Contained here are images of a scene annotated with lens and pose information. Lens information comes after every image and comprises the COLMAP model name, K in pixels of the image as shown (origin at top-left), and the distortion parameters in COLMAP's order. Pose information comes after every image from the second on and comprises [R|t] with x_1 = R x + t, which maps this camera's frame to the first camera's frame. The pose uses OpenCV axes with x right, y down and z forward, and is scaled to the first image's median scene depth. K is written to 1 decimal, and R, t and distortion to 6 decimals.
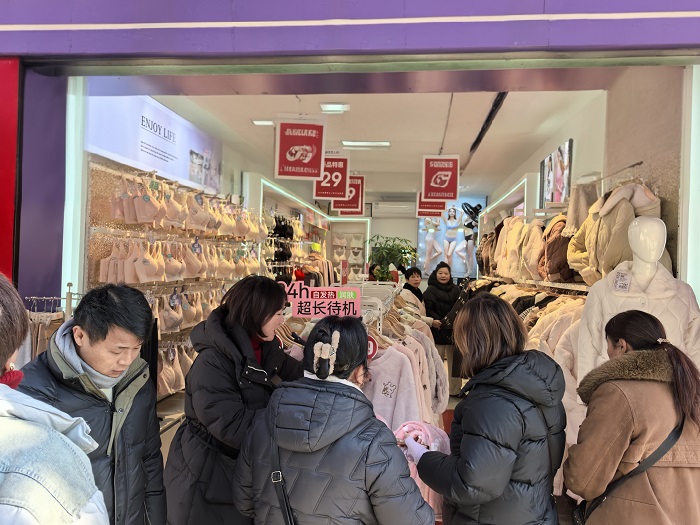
lens RADIAL K [[562.0, 0, 350.0], [0, 562.0, 262.5], [0, 0, 1]] dist [0.100203, -0.188120]
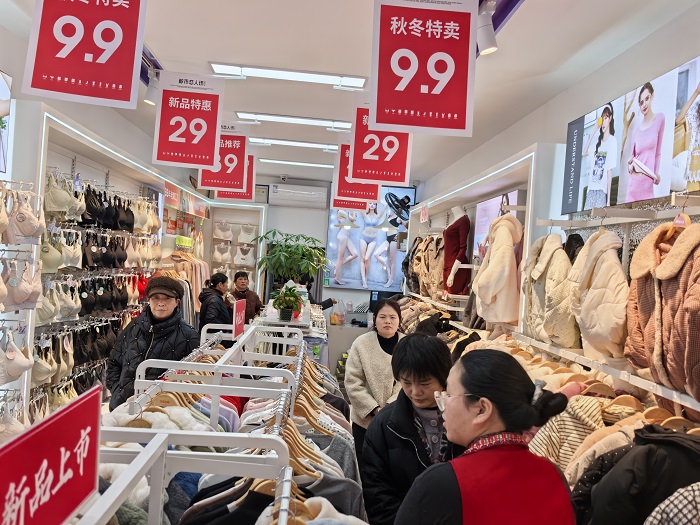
lens RADIAL K [[558.0, 0, 350.0], [0, 558.0, 262.5], [0, 0, 1]] dist [0.172721, -0.293199]
pose [[0.983332, 0.041094, 0.177113, 0.028014], [-0.044713, 0.998864, 0.016490, -0.033629], [-0.176234, -0.024135, 0.984052, 0.404561]]
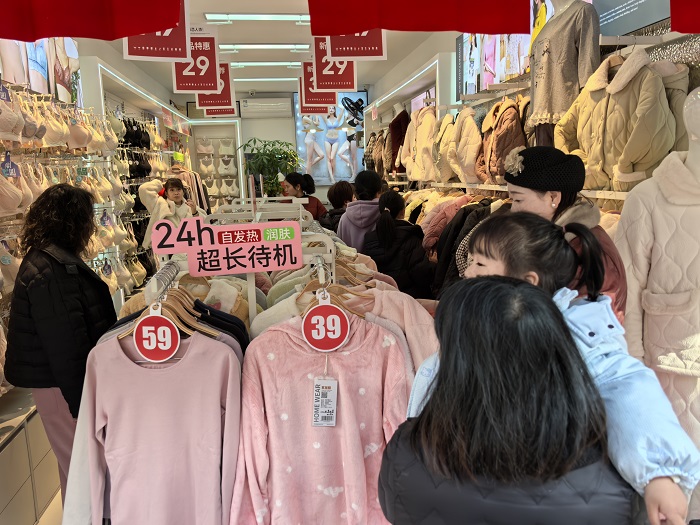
lens RADIAL K [[562.0, 0, 350.0], [0, 562.0, 262.5], [0, 0, 1]] dist [0.100203, -0.188120]
pose [[0.968869, -0.098660, 0.227066, -0.030714], [0.059544, 0.983105, 0.173090, -0.005995], [-0.240306, -0.154181, 0.958374, 0.158467]]
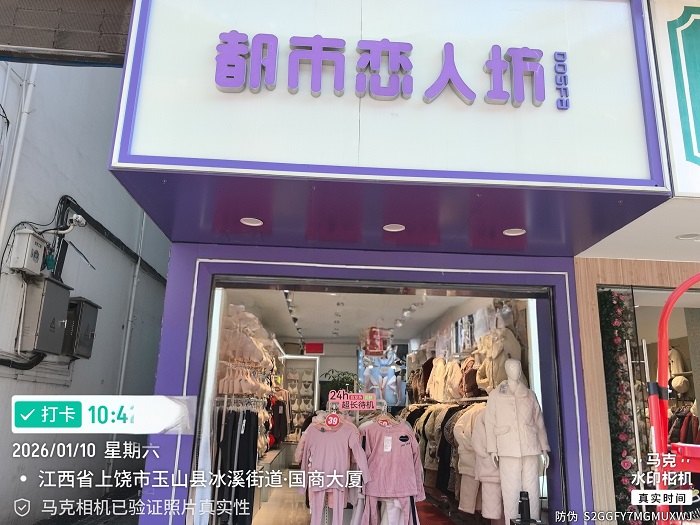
lens RADIAL K [[556.1, 0, 350.0], [0, 556.1, 262.5], [0, 0, 1]] dist [0.131355, 0.000168]
pose [[0.987217, 0.039583, 0.154390, -0.157899], [-0.000855, 0.969971, -0.243218, 0.031610], [-0.159381, 0.239977, 0.957606, -0.381267]]
